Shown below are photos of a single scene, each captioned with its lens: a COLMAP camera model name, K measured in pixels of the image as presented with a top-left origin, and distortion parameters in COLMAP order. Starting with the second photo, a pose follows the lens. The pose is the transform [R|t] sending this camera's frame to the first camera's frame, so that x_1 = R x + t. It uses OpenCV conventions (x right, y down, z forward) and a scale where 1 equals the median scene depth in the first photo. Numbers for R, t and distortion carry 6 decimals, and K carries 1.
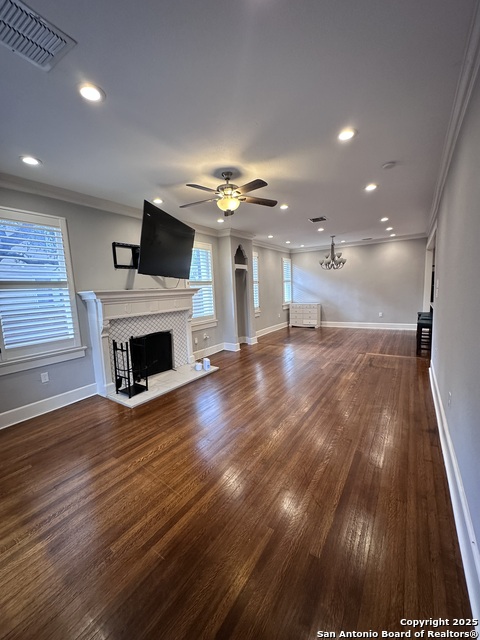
lens RADIAL K [[254.0, 0, 240.0], [0, 254.0, 320.0], [0, 0, 1]] dist [-0.001615, -0.000191]
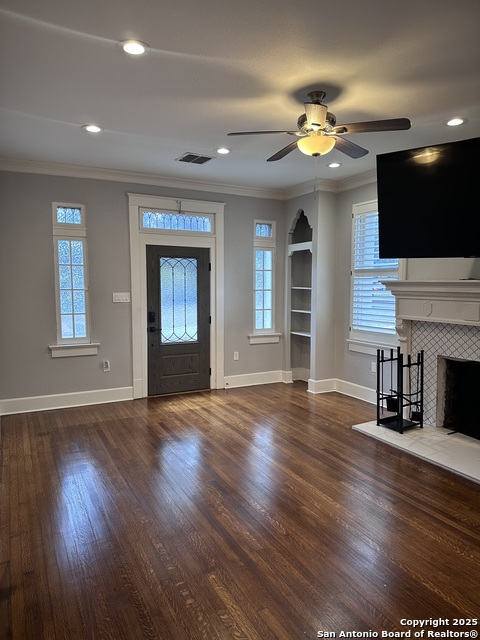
lens RADIAL K [[441.9, 0, 240.0], [0, 441.9, 320.0], [0, 0, 1]] dist [0.086777, -0.000906]
pose [[-0.475406, 0.103727, -0.873630, 0.829227], [-0.101165, 0.979992, 0.171407, -0.169461], [0.873931, 0.169869, -0.455401, 1.137803]]
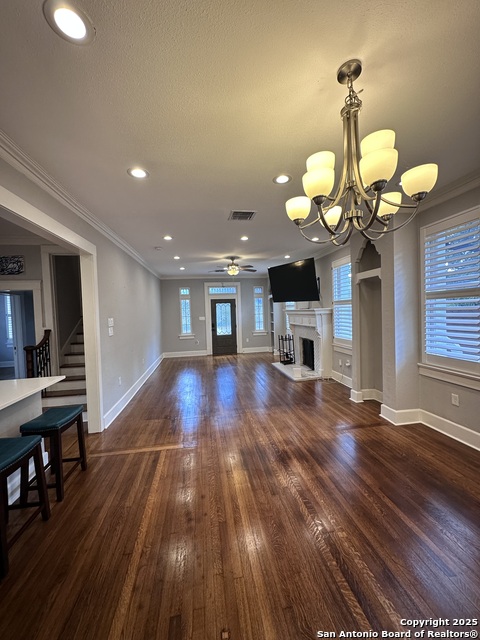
lens RADIAL K [[254.0, 0, 240.0], [0, 254.0, 320.0], [0, 0, 1]] dist [-0.001615, -0.000191]
pose [[-0.727704, 0.079157, -0.681308, 1.083795], [-0.032400, 0.988242, 0.149424, -0.304569], [0.685125, 0.130811, -0.716584, 2.068232]]
